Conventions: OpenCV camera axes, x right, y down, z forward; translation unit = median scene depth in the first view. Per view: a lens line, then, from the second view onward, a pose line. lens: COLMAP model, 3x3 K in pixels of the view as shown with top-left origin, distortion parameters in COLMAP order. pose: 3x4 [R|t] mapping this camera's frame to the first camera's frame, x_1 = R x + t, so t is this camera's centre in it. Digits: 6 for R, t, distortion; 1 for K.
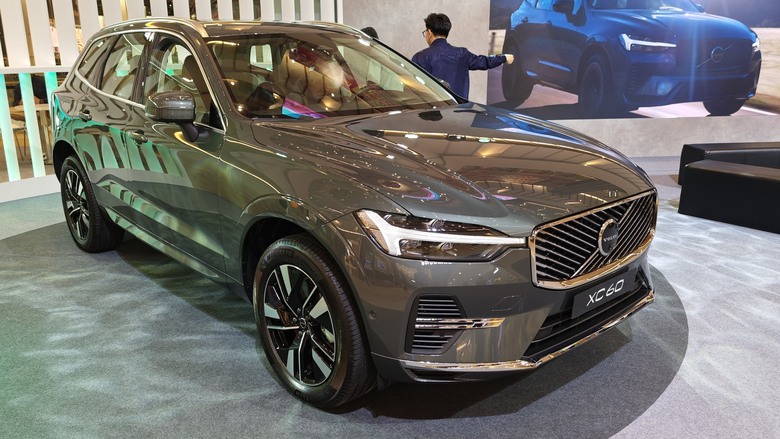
lens RADIAL K [[656.7, 0, 387.4], [0, 656.7, 207.3], [0, 0, 1]] dist [0.000354, -0.003601]
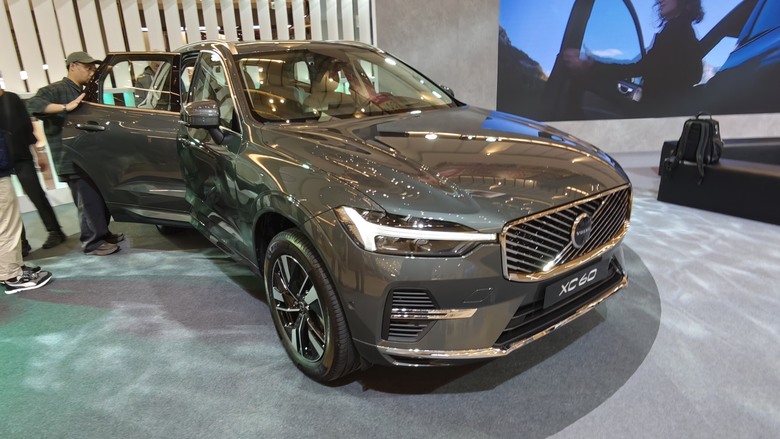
lens RADIAL K [[496.6, 0, 392.8], [0, 496.6, 220.7], [0, 0, 1]] dist [0.006560, 0.002158]
pose [[0.996928, -0.002164, -0.078292, 0.097093], [0.006637, 0.998357, 0.056918, -0.017915], [0.078040, -0.057263, 0.995304, 0.182434]]
